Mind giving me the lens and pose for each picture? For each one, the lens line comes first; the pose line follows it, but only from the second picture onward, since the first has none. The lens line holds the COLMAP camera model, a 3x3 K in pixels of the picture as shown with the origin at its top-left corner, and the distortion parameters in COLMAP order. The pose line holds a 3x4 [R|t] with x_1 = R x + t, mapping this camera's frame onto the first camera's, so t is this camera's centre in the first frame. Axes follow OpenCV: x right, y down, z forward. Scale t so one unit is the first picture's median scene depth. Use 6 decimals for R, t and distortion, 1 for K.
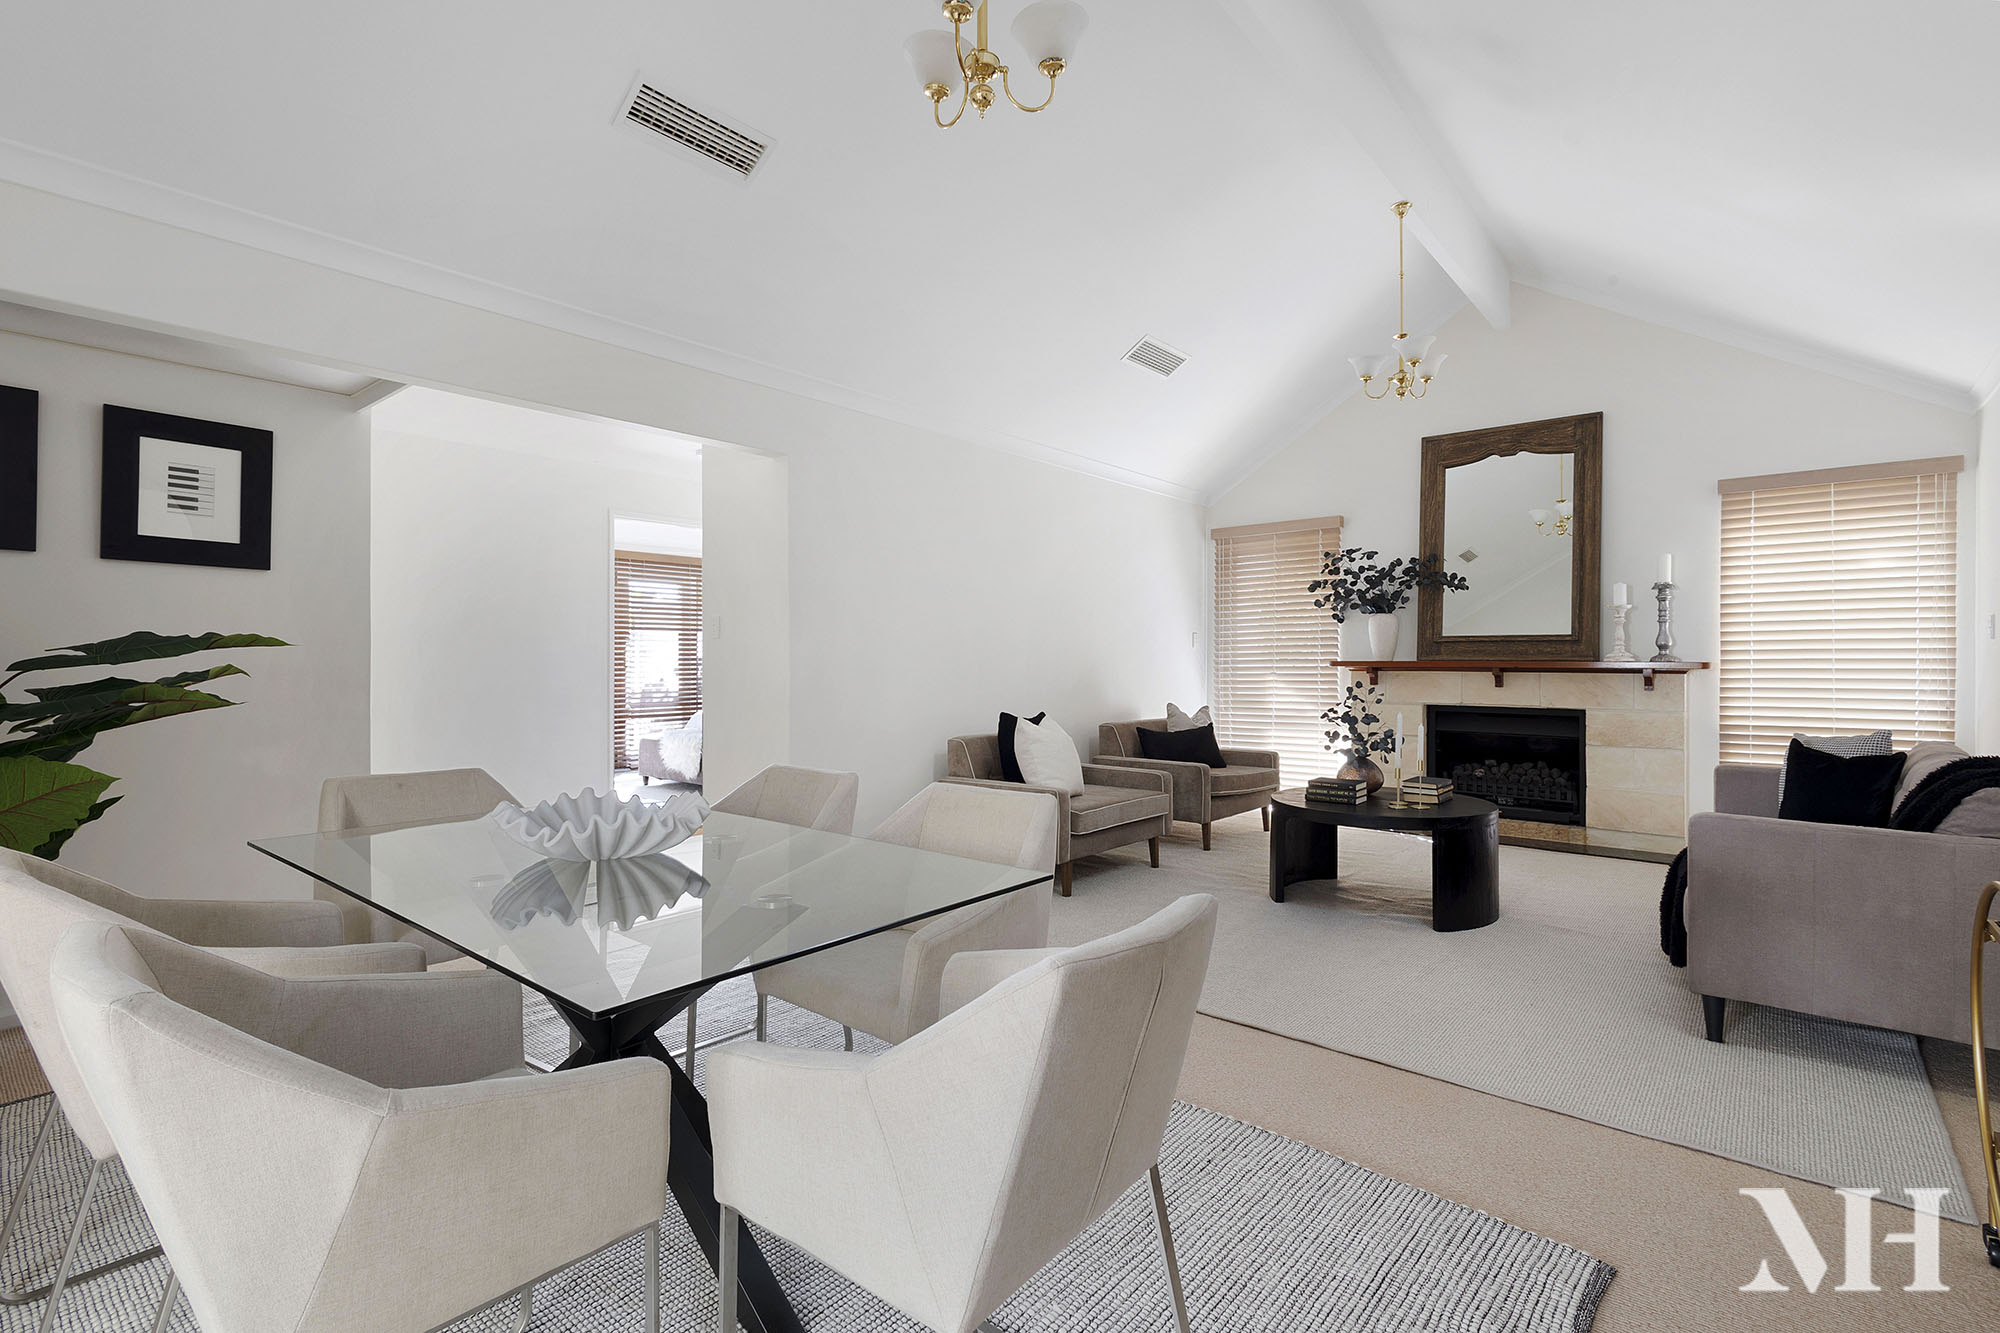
lens RADIAL K [[927.2, 0, 1000.0], [0, 927.2, 666.5], [0, 0, 1]] dist [0.001658, 0.000135]
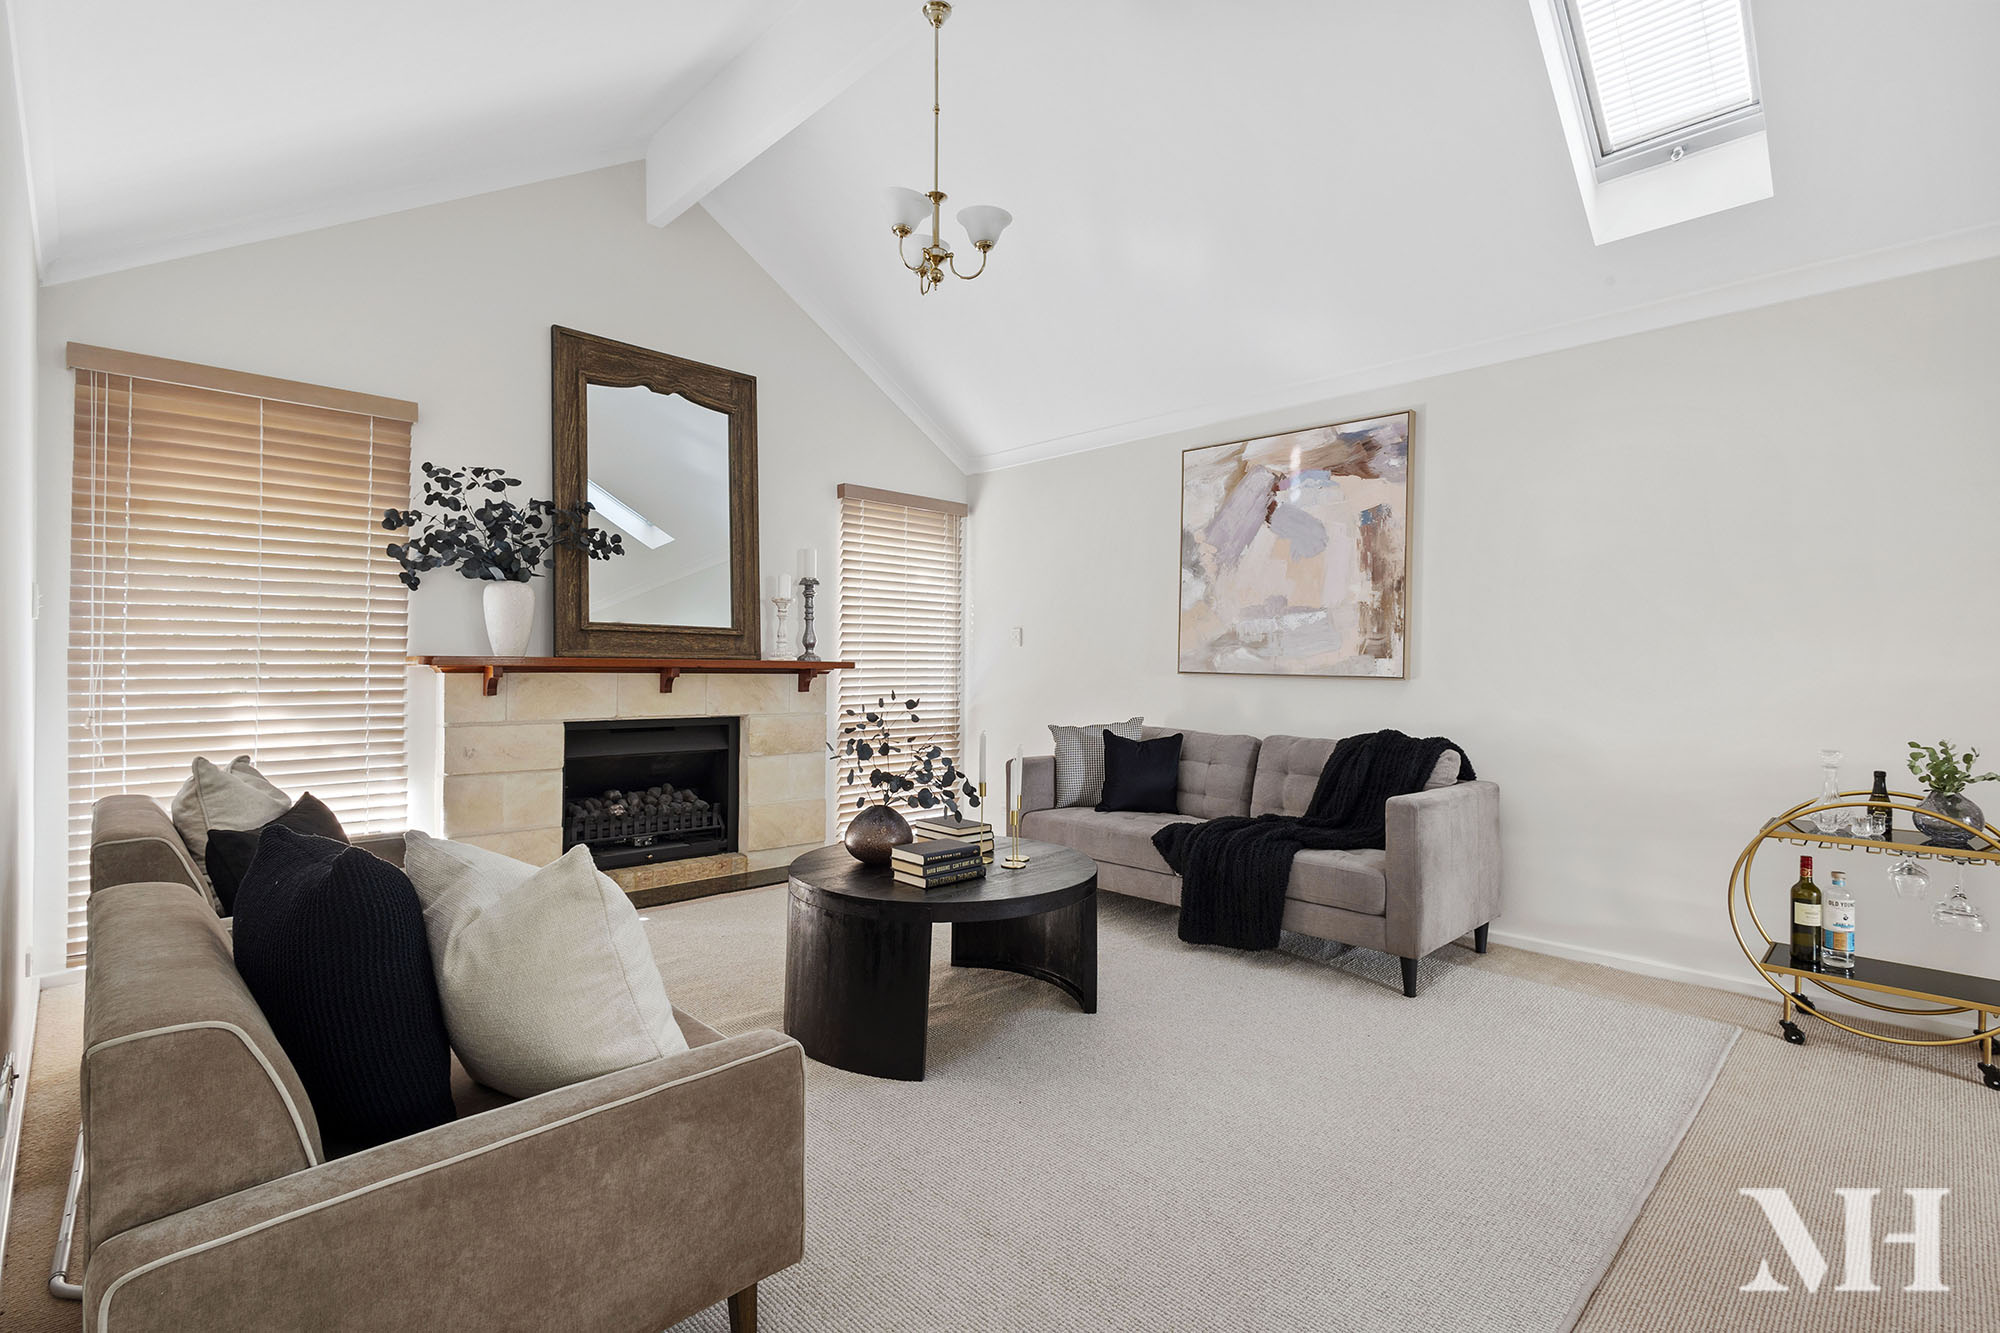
lens RADIAL K [[927.2, 0, 1000.0], [0, 927.2, 666.5], [0, 0, 1]] dist [0.001658, 0.000135]
pose [[0.074469, -0.003462, 0.997217, -0.206194], [-0.005158, 0.999979, 0.003857, -0.004092], [-0.997210, -0.005431, 0.074449, 0.678720]]
